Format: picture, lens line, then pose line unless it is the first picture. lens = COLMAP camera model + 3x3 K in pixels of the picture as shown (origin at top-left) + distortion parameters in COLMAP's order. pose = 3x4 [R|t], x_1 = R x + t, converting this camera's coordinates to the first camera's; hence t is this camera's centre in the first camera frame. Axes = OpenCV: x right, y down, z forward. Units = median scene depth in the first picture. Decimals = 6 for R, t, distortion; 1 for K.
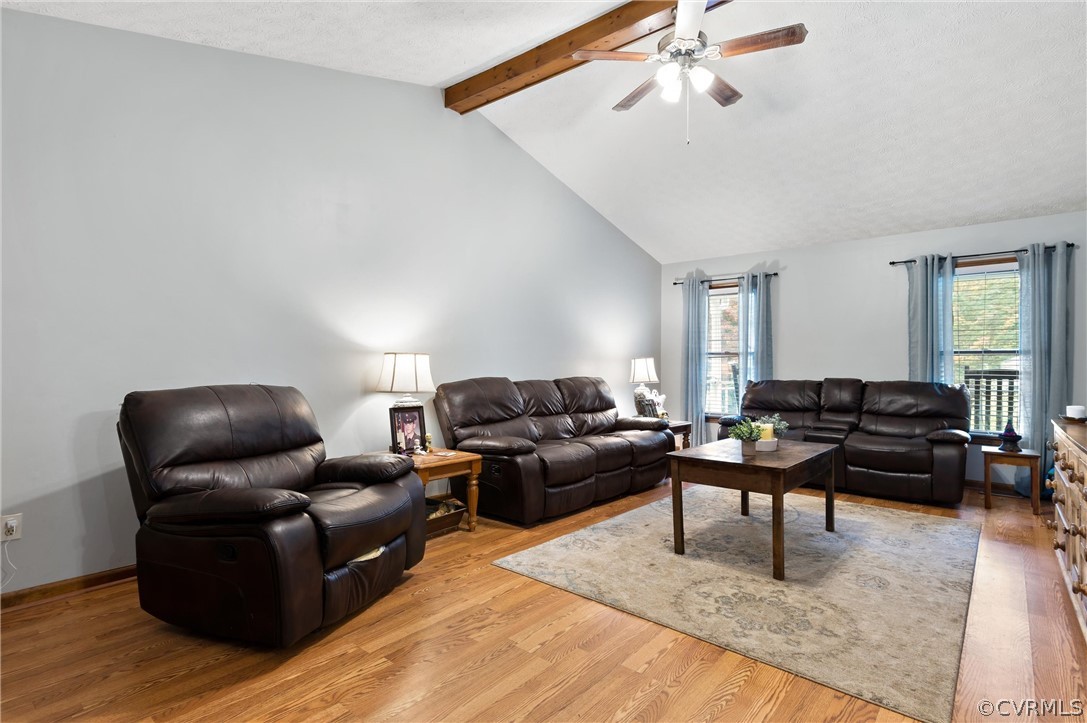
lens RADIAL K [[545.5, 0, 543.5], [0, 545.5, 361.5], [0, 0, 1]] dist [0.001282, 0.000085]
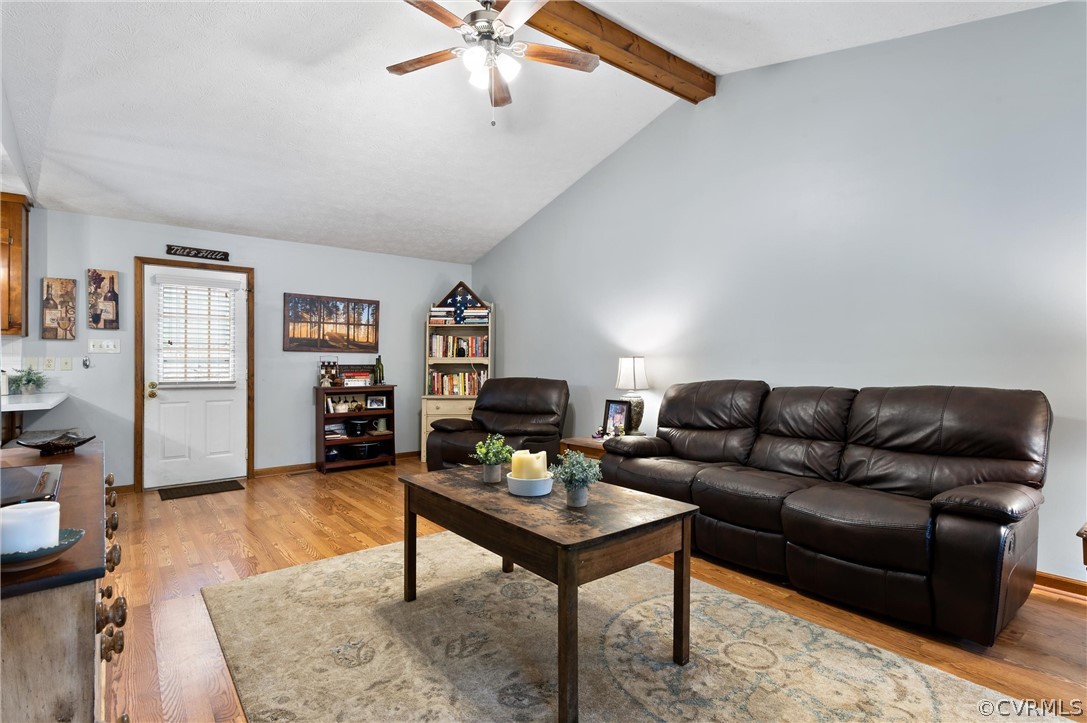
lens RADIAL K [[545.5, 0, 543.5], [0, 545.5, 361.5], [0, 0, 1]] dist [0.001282, 0.000085]
pose [[-0.208275, -0.012286, -0.977993, 1.155869], [0.008515, 0.999860, -0.014374, 0.013206], [0.978033, -0.011321, -0.208141, 1.272684]]
